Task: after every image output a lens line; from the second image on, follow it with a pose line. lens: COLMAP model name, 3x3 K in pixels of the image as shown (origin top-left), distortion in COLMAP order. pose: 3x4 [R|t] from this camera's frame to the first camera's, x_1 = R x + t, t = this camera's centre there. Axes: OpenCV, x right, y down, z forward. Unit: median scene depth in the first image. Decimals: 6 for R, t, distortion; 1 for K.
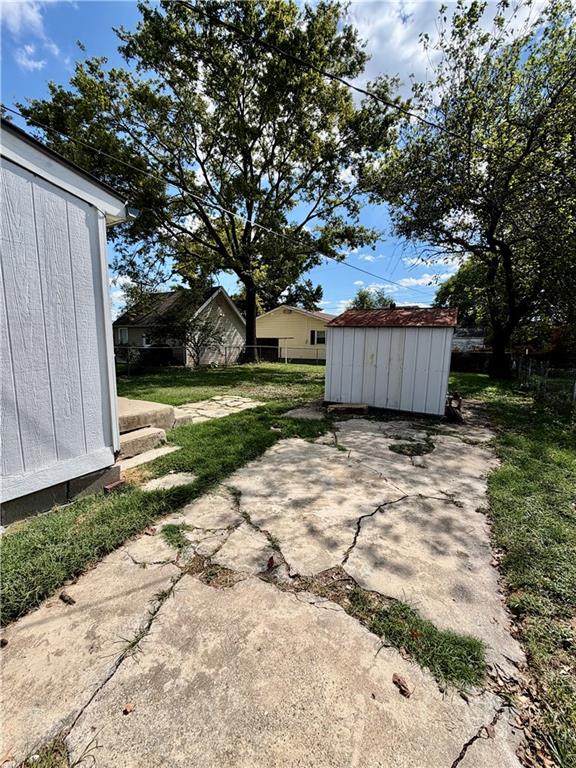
lens RADIAL K [[305.7, 0, 288.0], [0, 305.7, 384.0], [0, 0, 1]] dist [-0.000705, -0.000044]
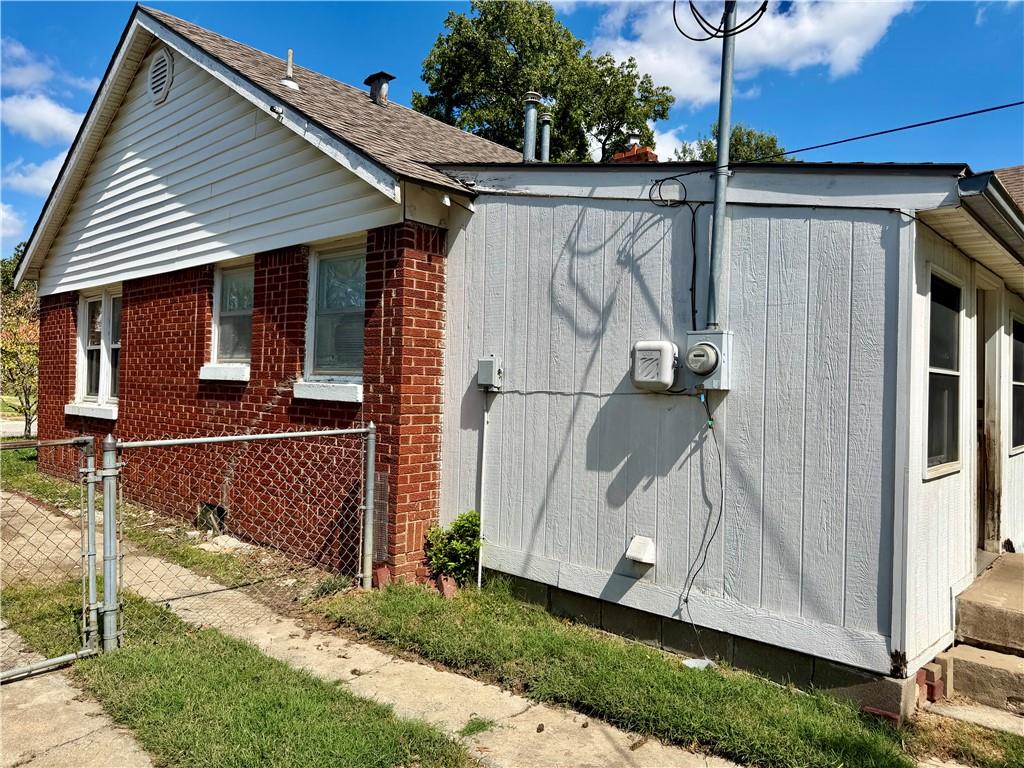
lens RADIAL K [[718.5, 0, 512.0], [0, 718.5, 384.0], [0, 0, 1]] dist [0.000747, -0.000105]
pose [[-0.194512, -0.028068, -0.980498, 0.910787], [-0.169542, 0.985508, 0.005423, -0.143724], [0.966137, 0.167290, -0.196452, 0.652652]]
